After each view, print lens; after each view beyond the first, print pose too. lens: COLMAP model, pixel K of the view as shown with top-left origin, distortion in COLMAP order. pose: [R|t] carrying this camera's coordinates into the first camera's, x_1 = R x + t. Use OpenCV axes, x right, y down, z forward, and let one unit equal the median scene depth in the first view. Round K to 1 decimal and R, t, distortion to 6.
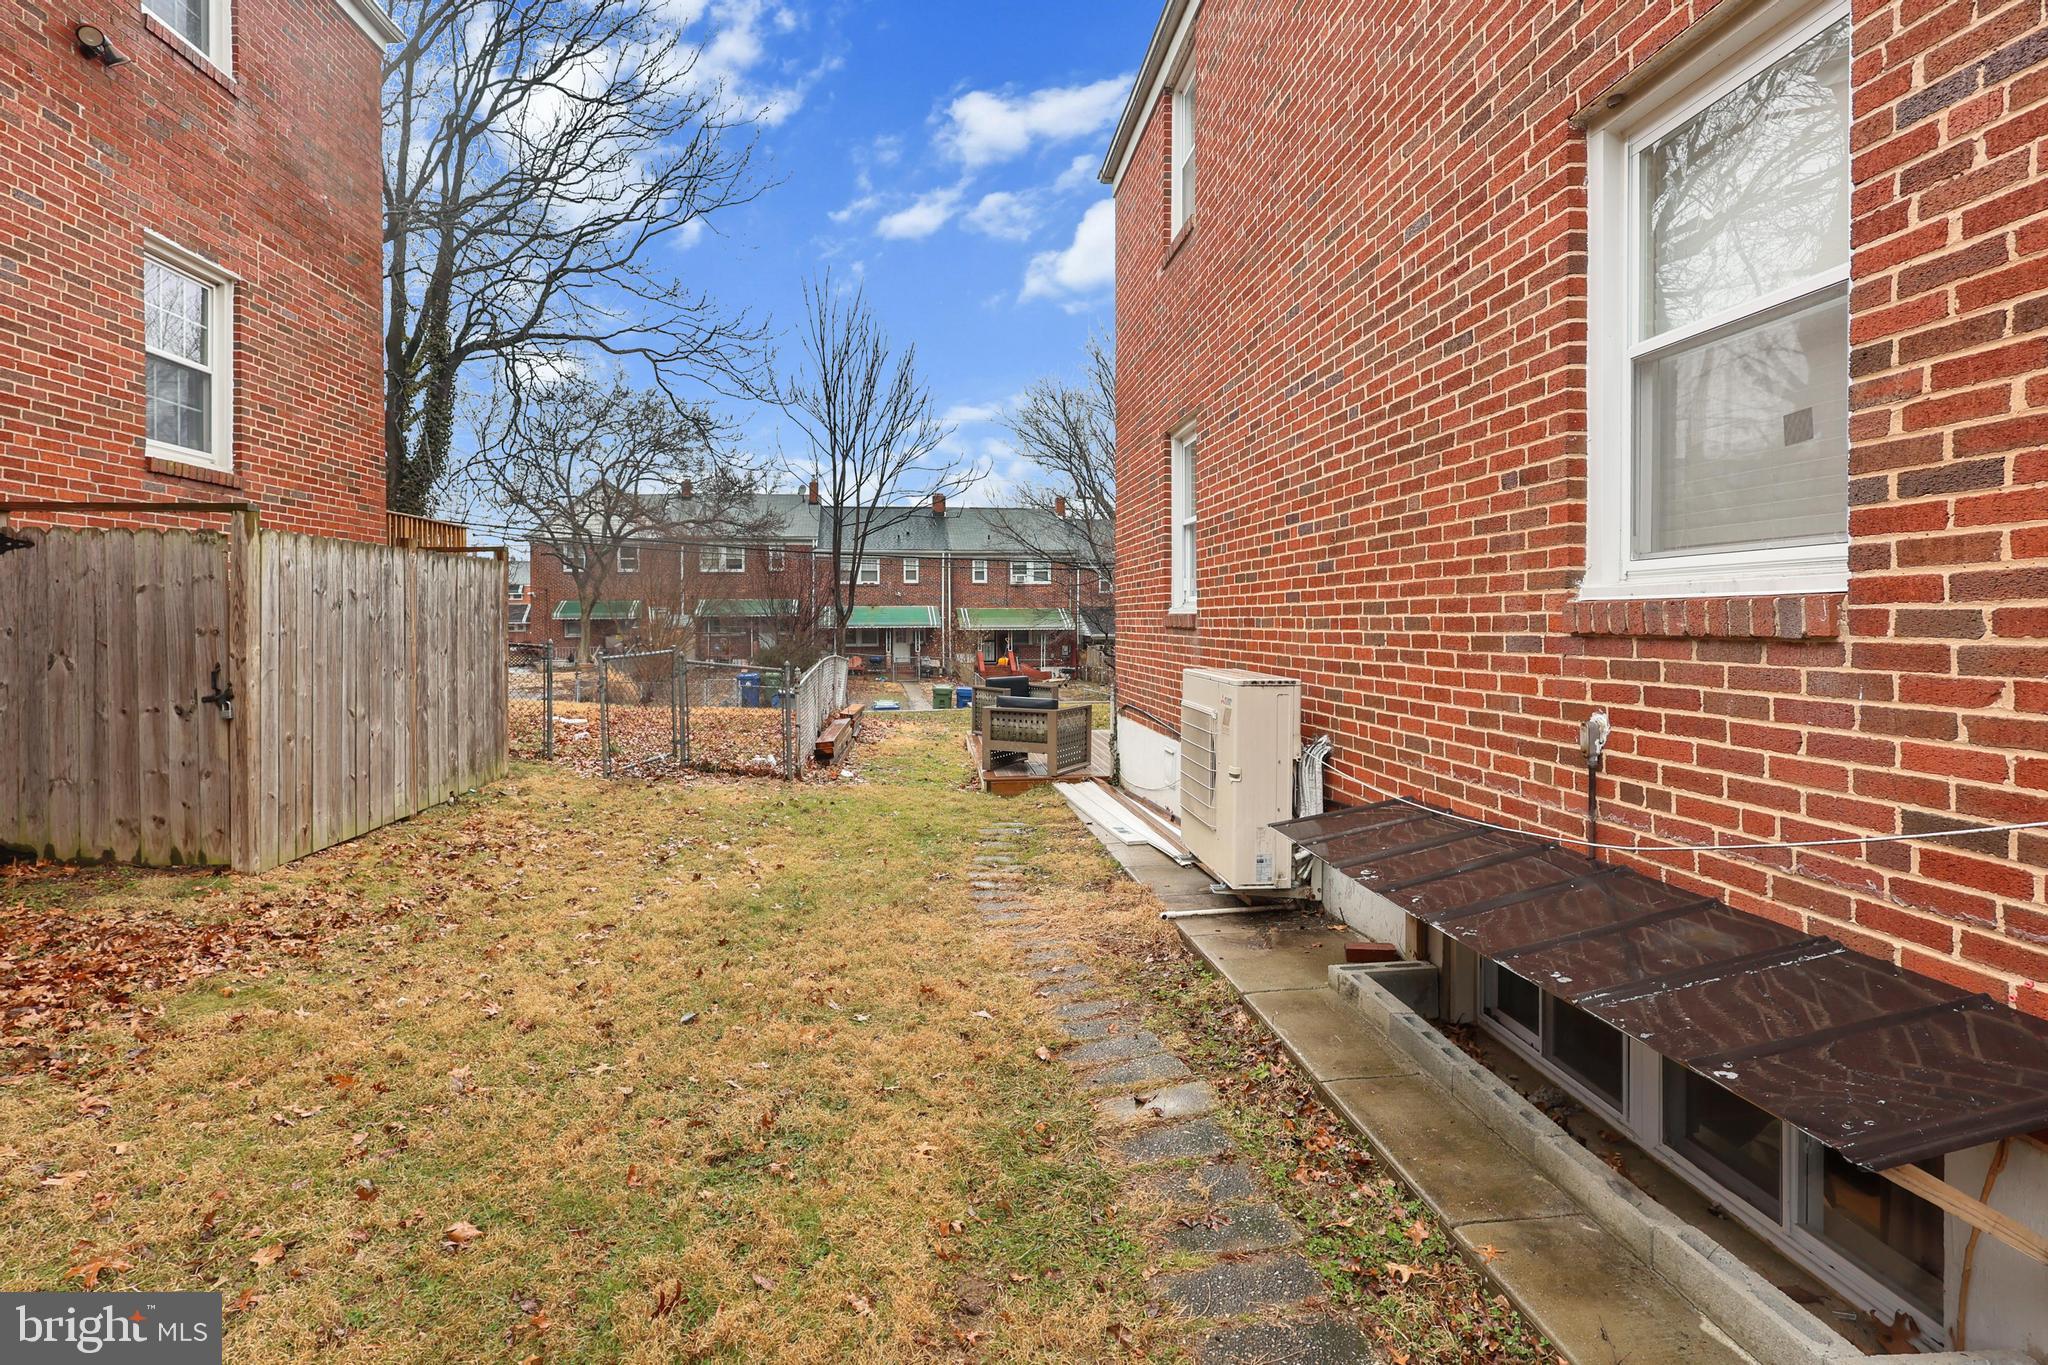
lens RADIAL K [[975.1, 0, 990.3], [0, 975.1, 634.3], [0, 0, 1]] dist [-0.008389, 0.002937]
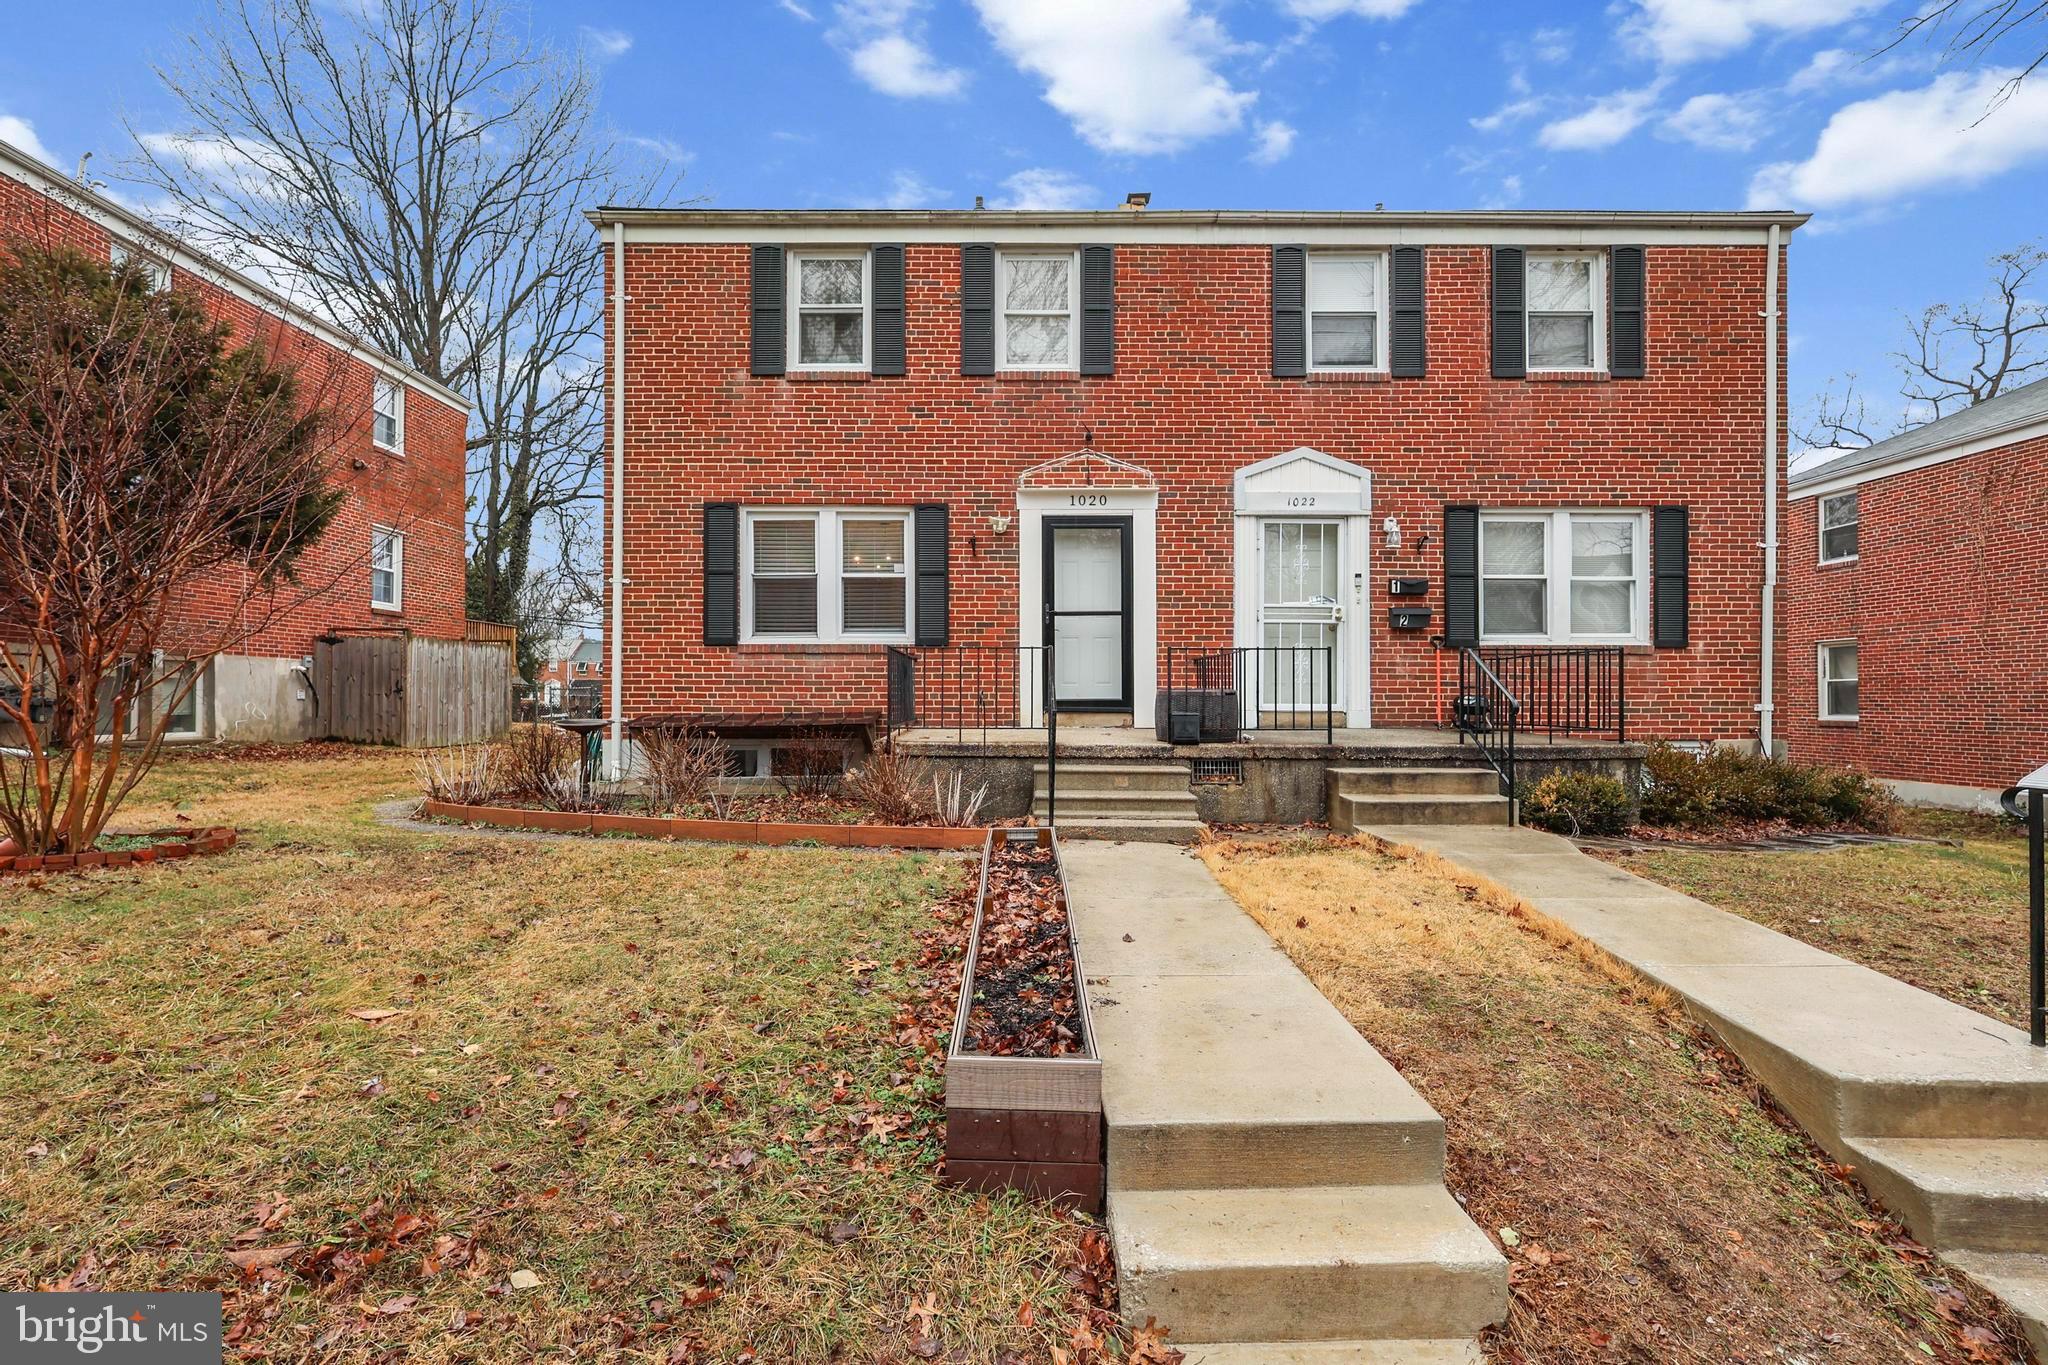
lens RADIAL K [[975.1, 0, 1018.2], [0, 975.1, 700.2], [0, 0, 1]] dist [-0.008389, 0.002937]
pose [[0.996529, 0.005737, -0.083044, 1.099169], [-0.006827, 0.999894, -0.012857, 0.093109], [0.082962, 0.013379, 0.996463, -1.475450]]
